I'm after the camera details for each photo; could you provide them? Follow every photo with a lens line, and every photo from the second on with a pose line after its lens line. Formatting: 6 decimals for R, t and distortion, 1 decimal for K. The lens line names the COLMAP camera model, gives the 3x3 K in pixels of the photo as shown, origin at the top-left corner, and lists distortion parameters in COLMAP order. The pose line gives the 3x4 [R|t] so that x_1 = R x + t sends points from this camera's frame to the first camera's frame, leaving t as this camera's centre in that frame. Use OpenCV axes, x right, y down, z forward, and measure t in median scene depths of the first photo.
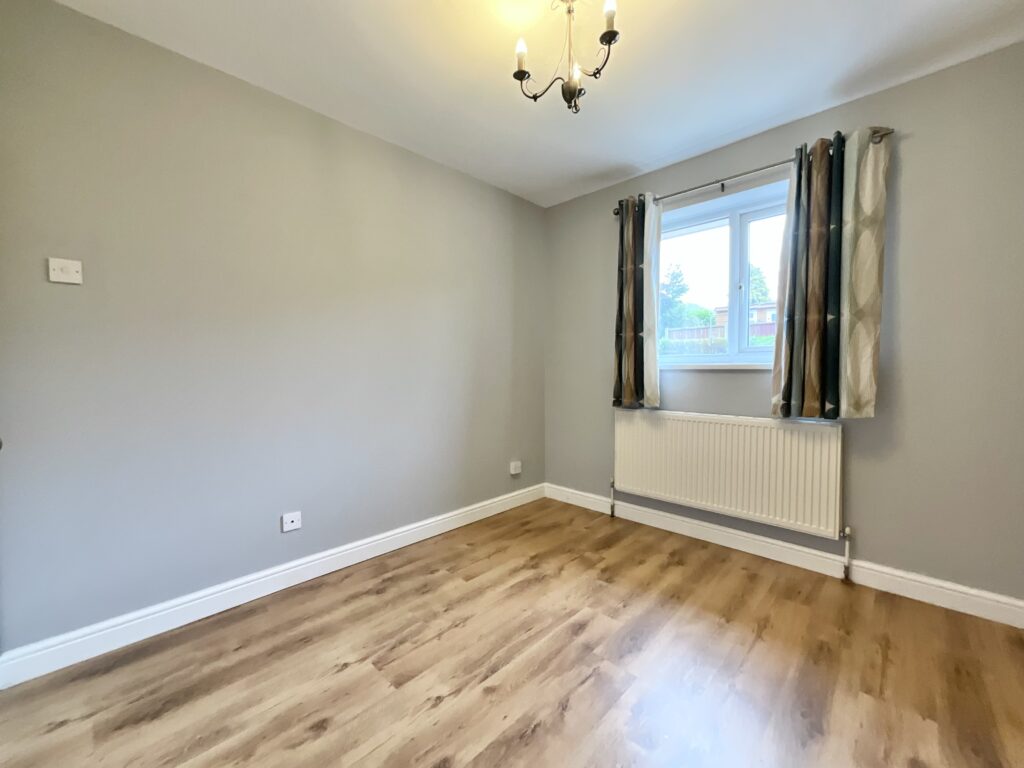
lens RADIAL K [[411.0, 0, 515.2], [0, 411.0, 382.0], [0, 0, 1]] dist [0.000338, 0.000049]
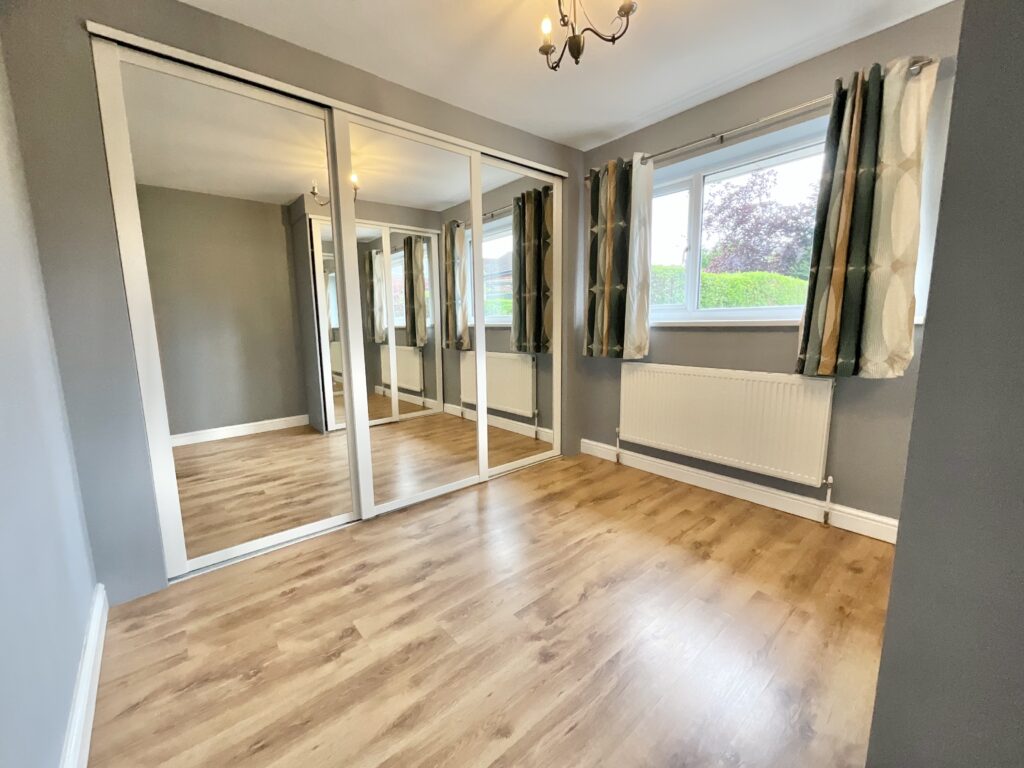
lens RADIAL K [[413.2, 0, 511.8], [0, 413.2, 386.1], [0, 0, 1]] dist [-0.000677, 0.000138]
pose [[0.994313, 0.008409, -0.106163, 0.106914], [0.003686, 0.993563, 0.113223, 0.003169], [0.106431, -0.112971, 0.987882, -0.103572]]
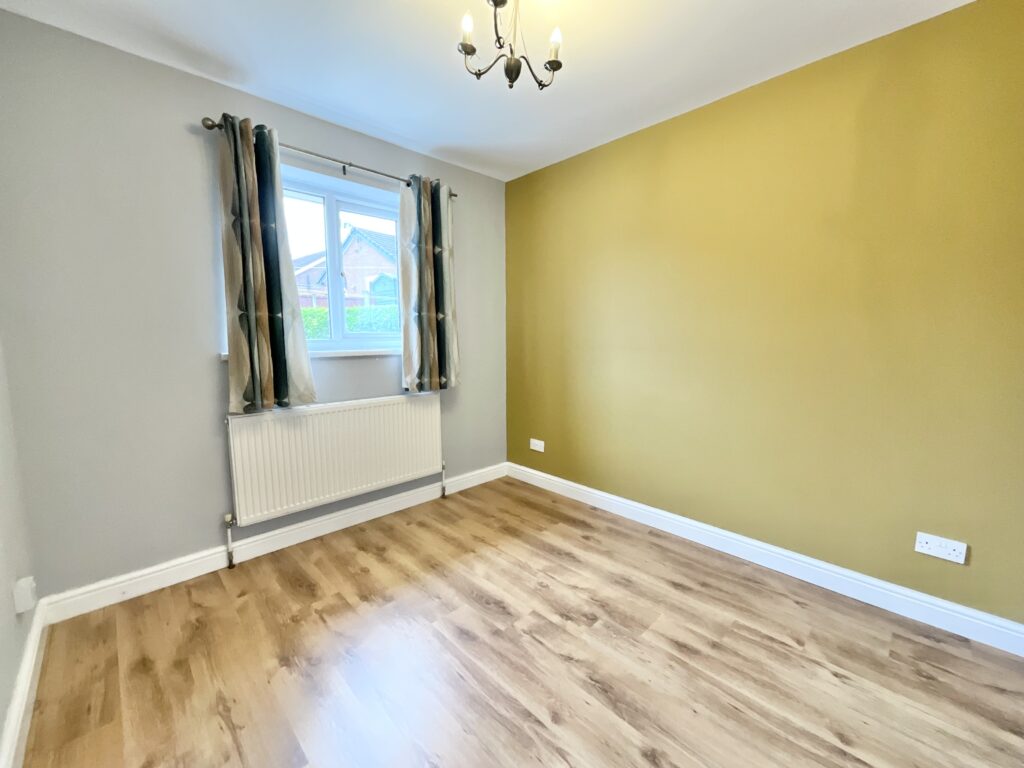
lens RADIAL K [[413.1, 0, 506.0], [0, 413.1, 381.8], [0, 0, 1]] dist [-0.000889, 0.000131]
pose [[0.036483, -0.106442, 0.993649, -0.603618], [0.034001, 0.993868, 0.105217, -0.072689], [-0.998756, 0.029946, 0.039878, 0.693792]]
